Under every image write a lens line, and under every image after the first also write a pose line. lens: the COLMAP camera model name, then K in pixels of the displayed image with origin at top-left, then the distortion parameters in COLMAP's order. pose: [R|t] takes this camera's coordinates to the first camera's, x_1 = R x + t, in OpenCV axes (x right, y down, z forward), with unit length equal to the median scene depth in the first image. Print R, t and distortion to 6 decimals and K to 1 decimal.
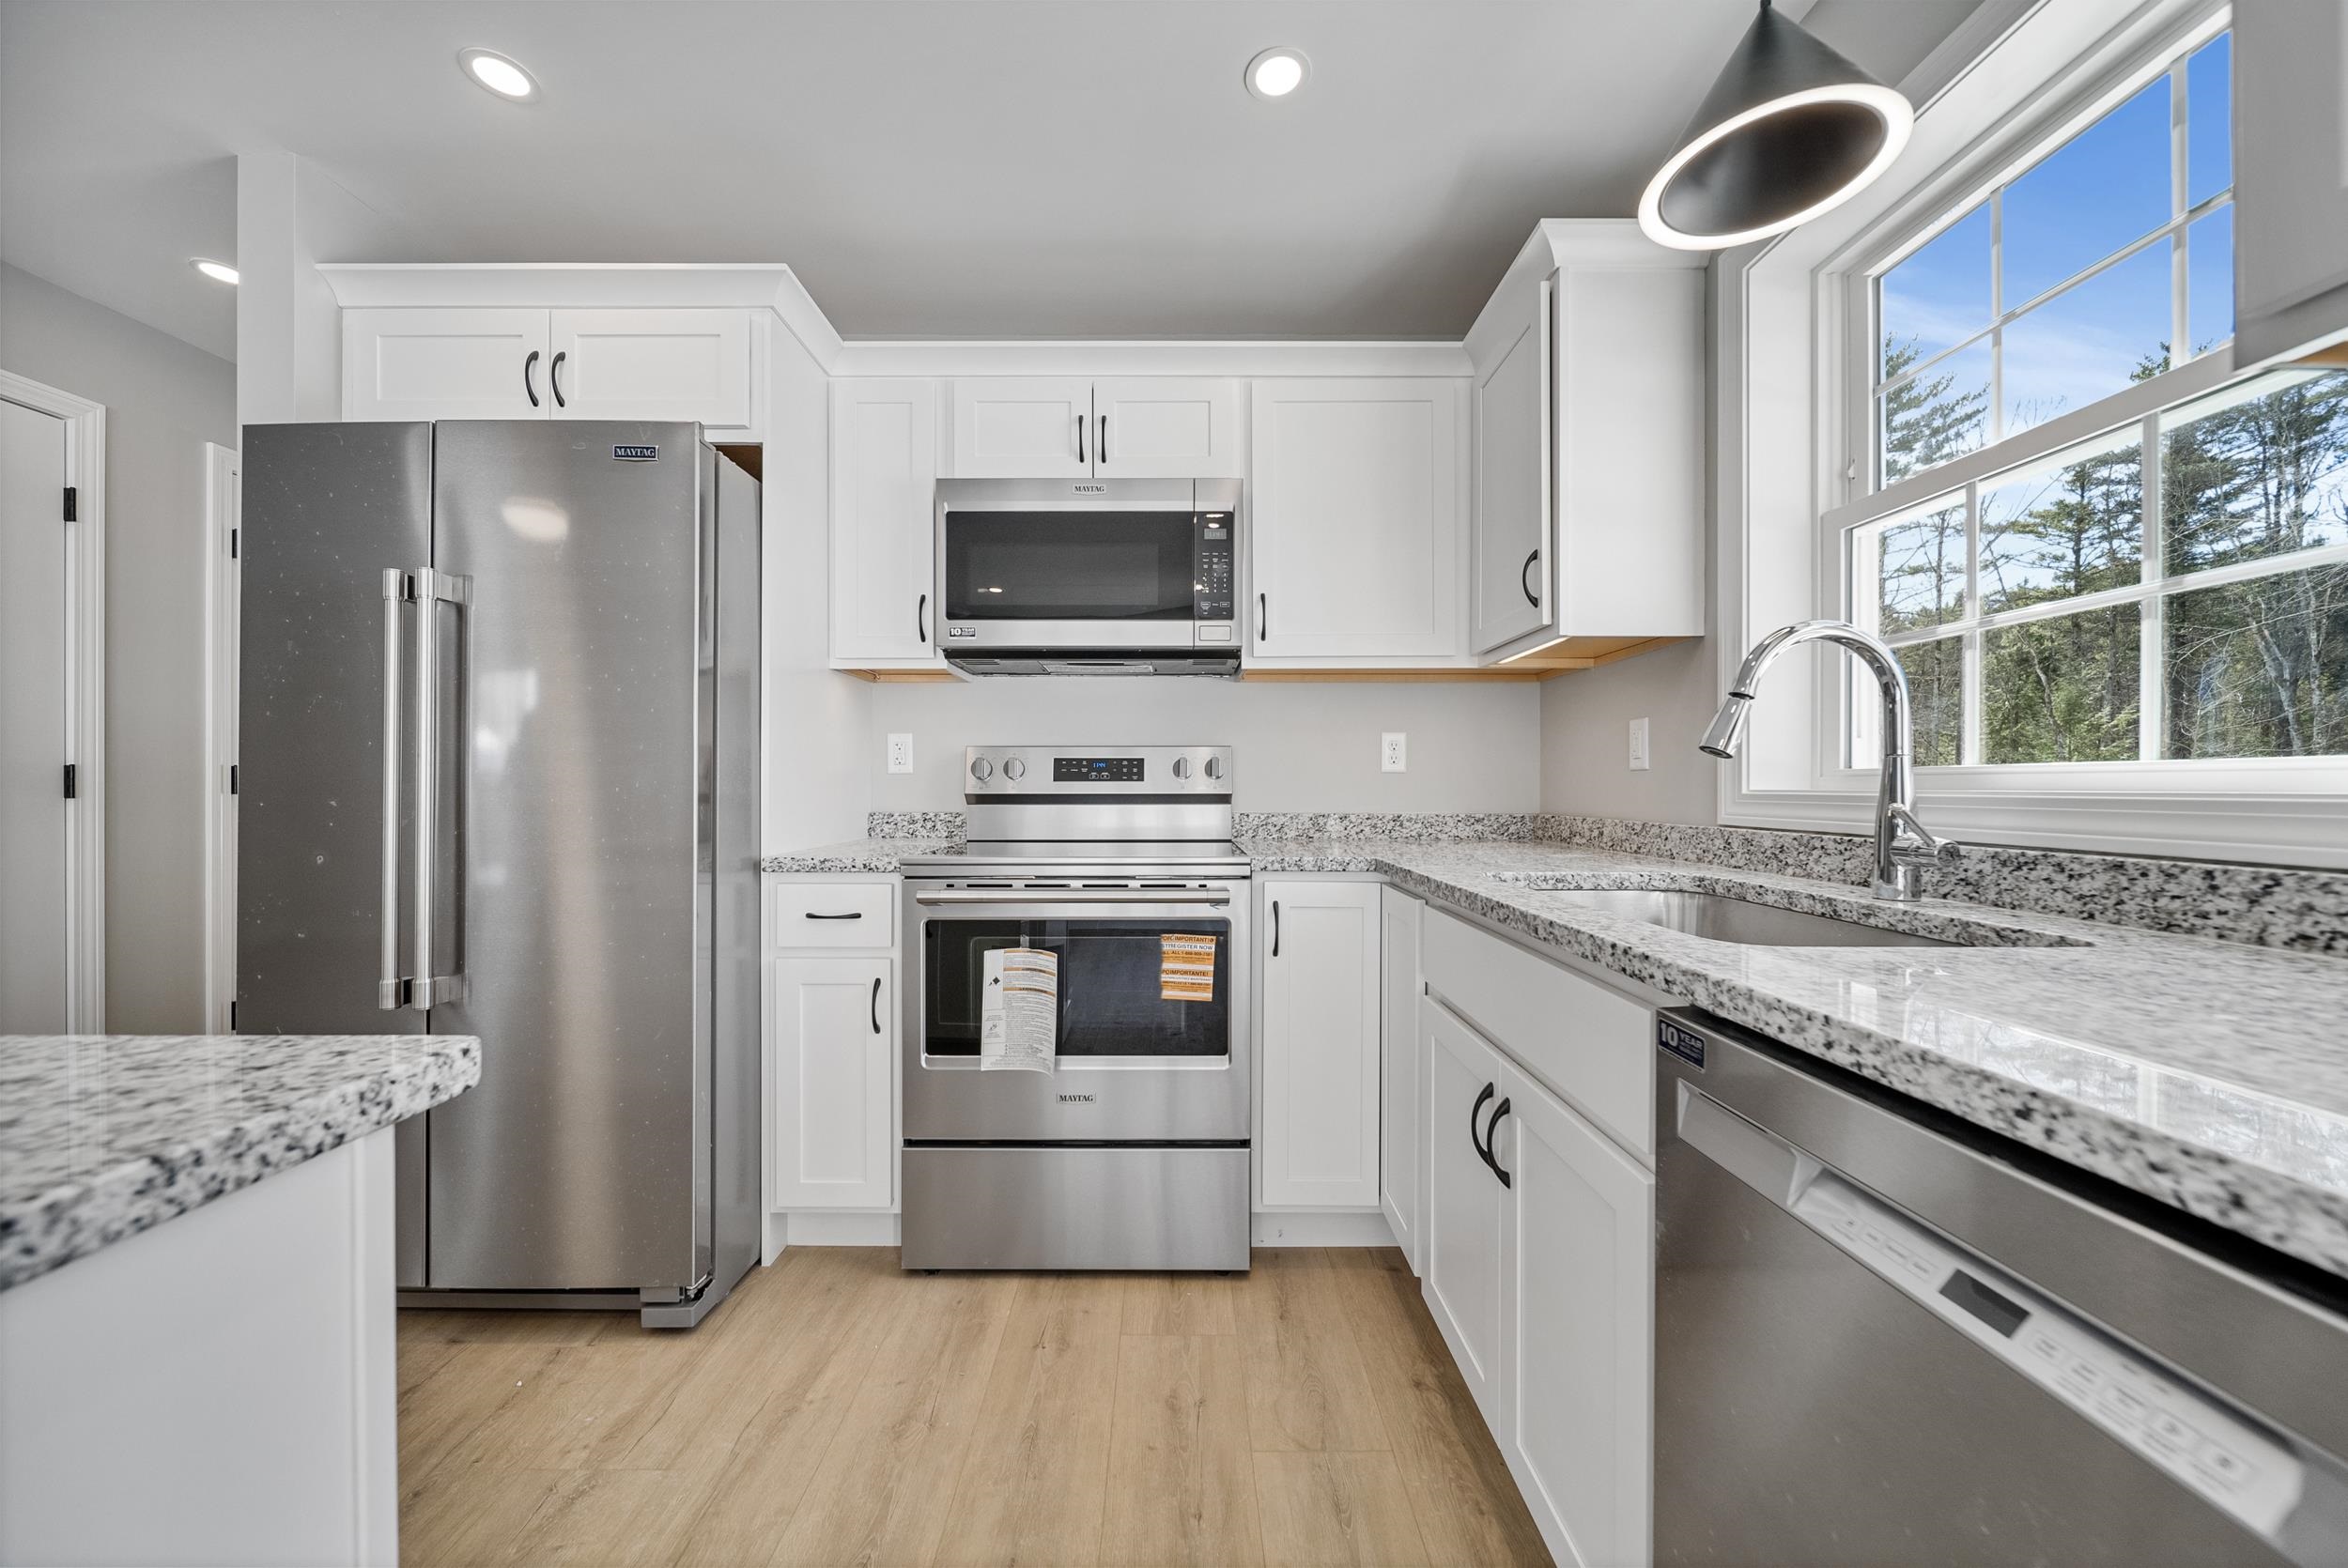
lens RADIAL K [[834.6, 0, 1168.1], [0, 834.6, 784.4], [0, 0, 1]] dist [0.000488, -0.000066]
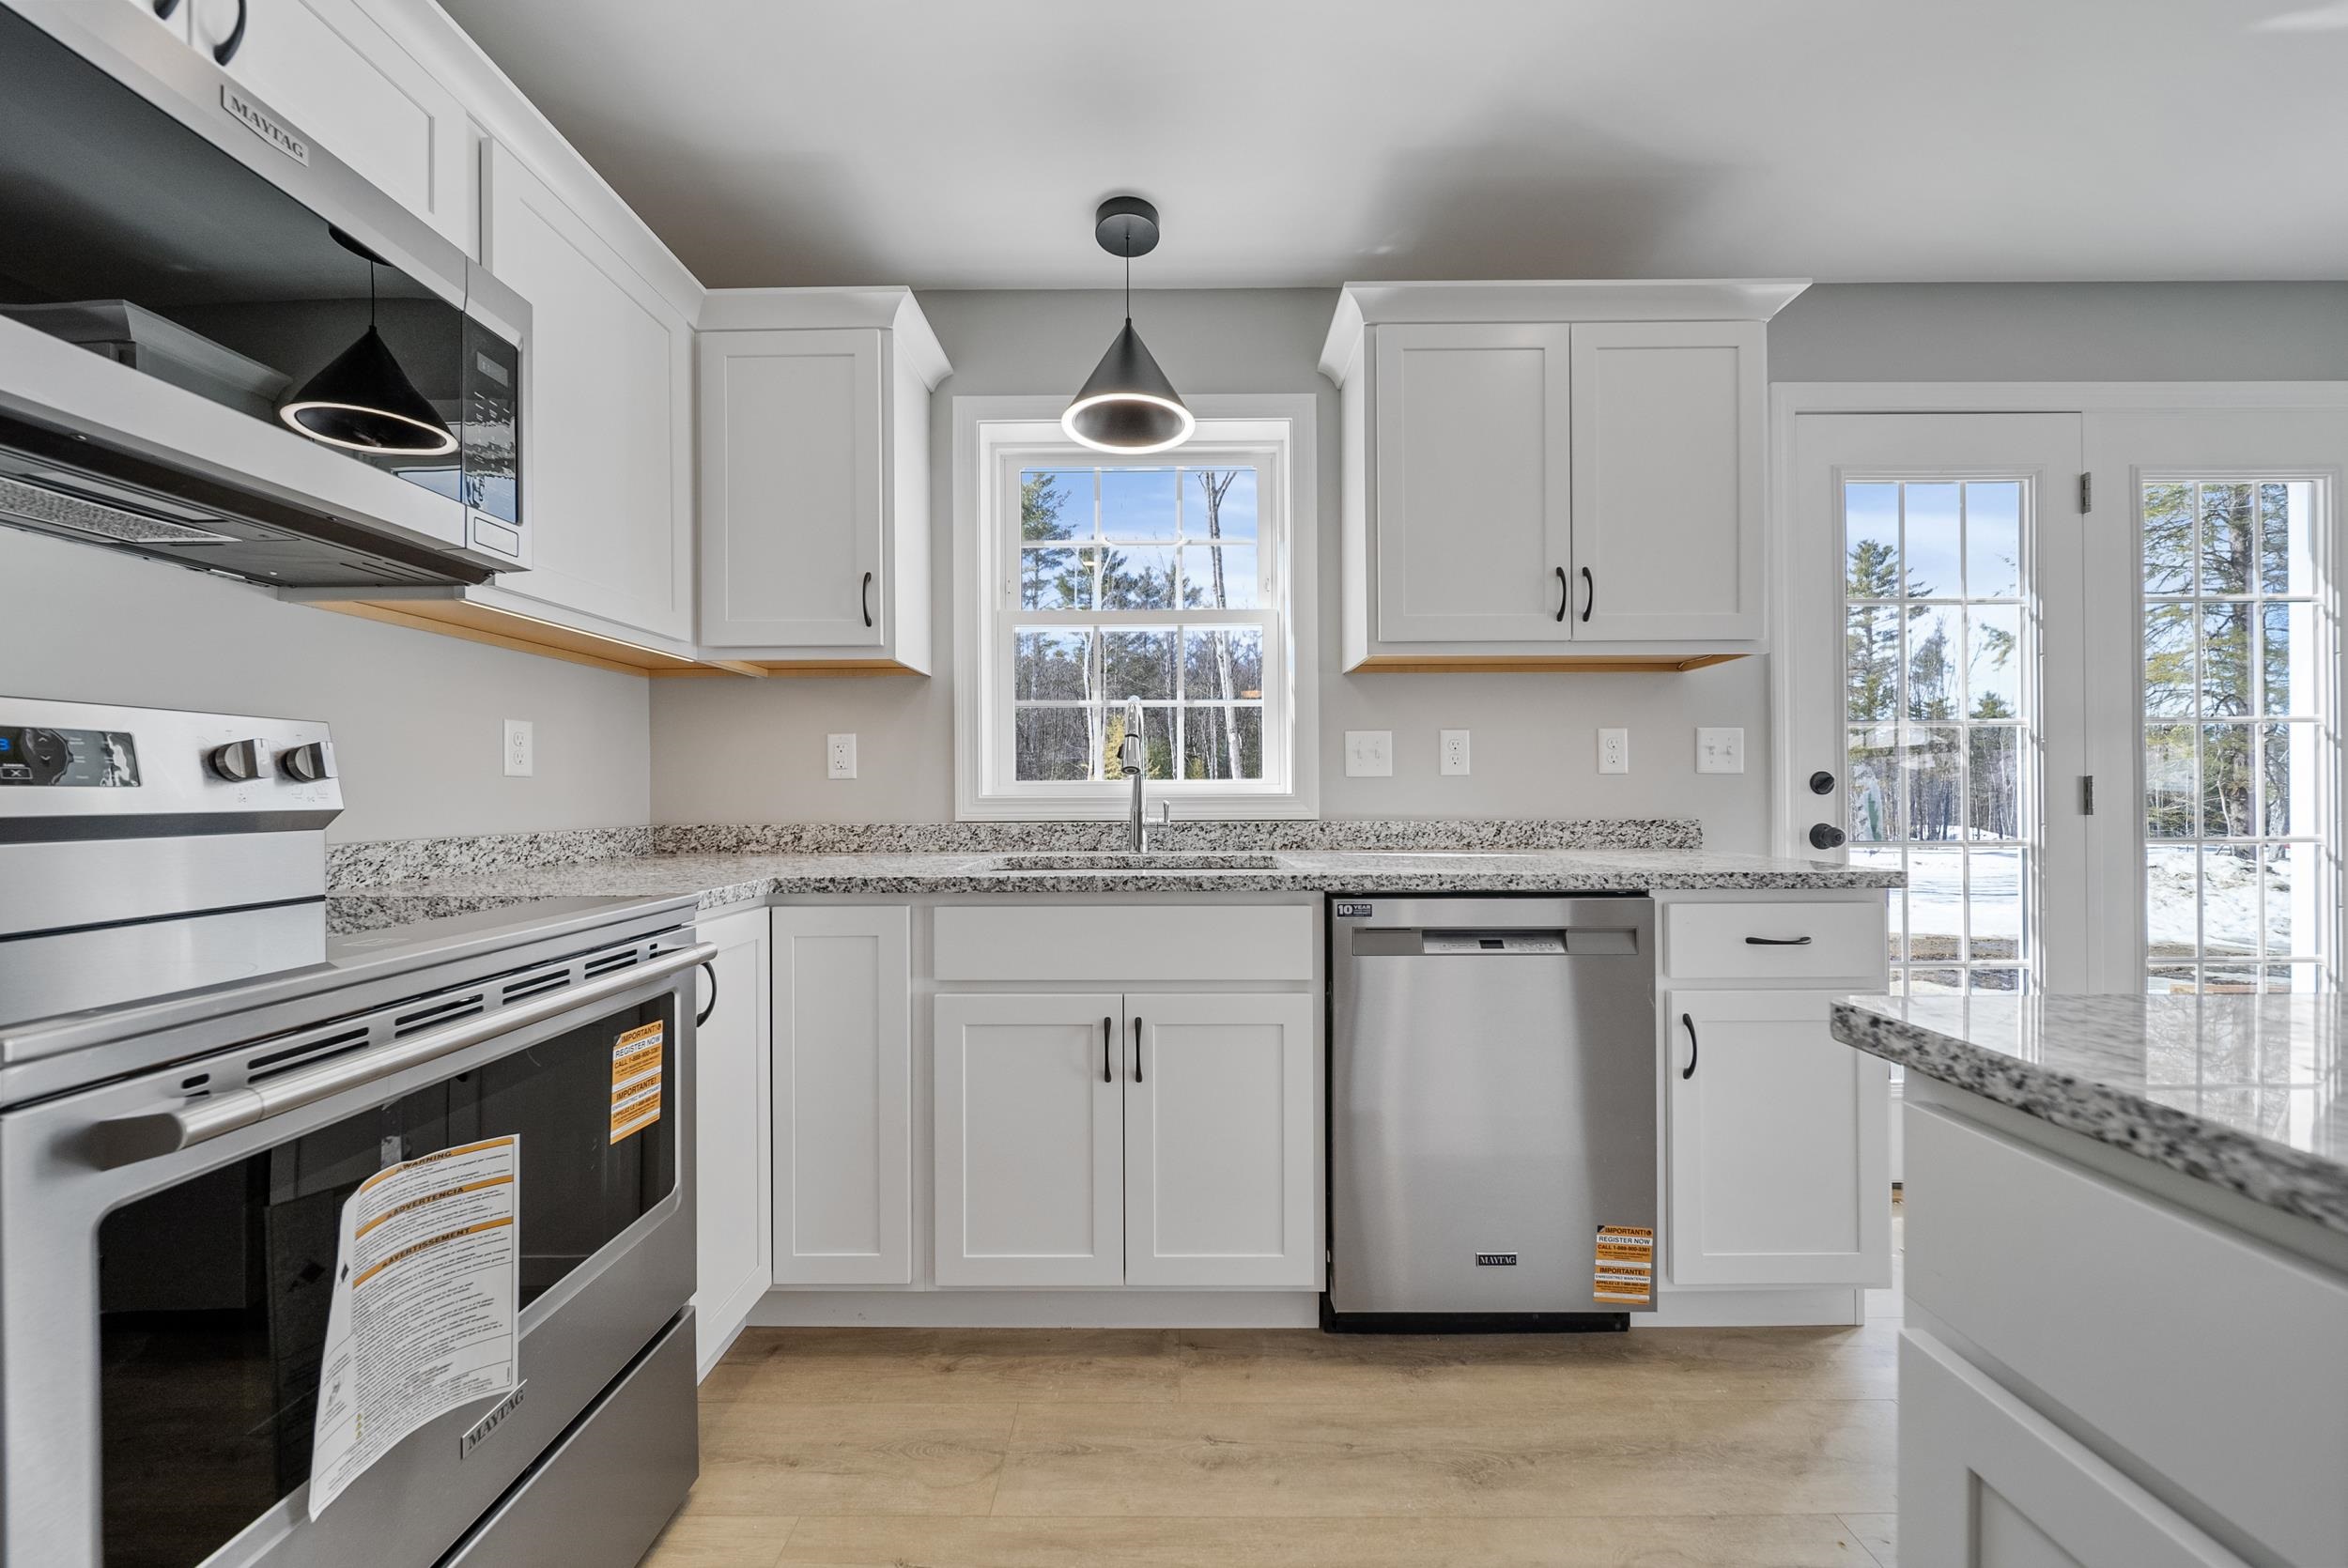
lens RADIAL K [[834.6, 0, 1171.9], [0, 834.6, 788.8], [0, 0, 1]] dist [0.000488, -0.000066]
pose [[0.000189, 0.003515, 0.999994, -0.619323], [0.003760, 0.999987, -0.003516, 0.001661], [-0.999993, 0.003761, 0.000176, 0.599903]]
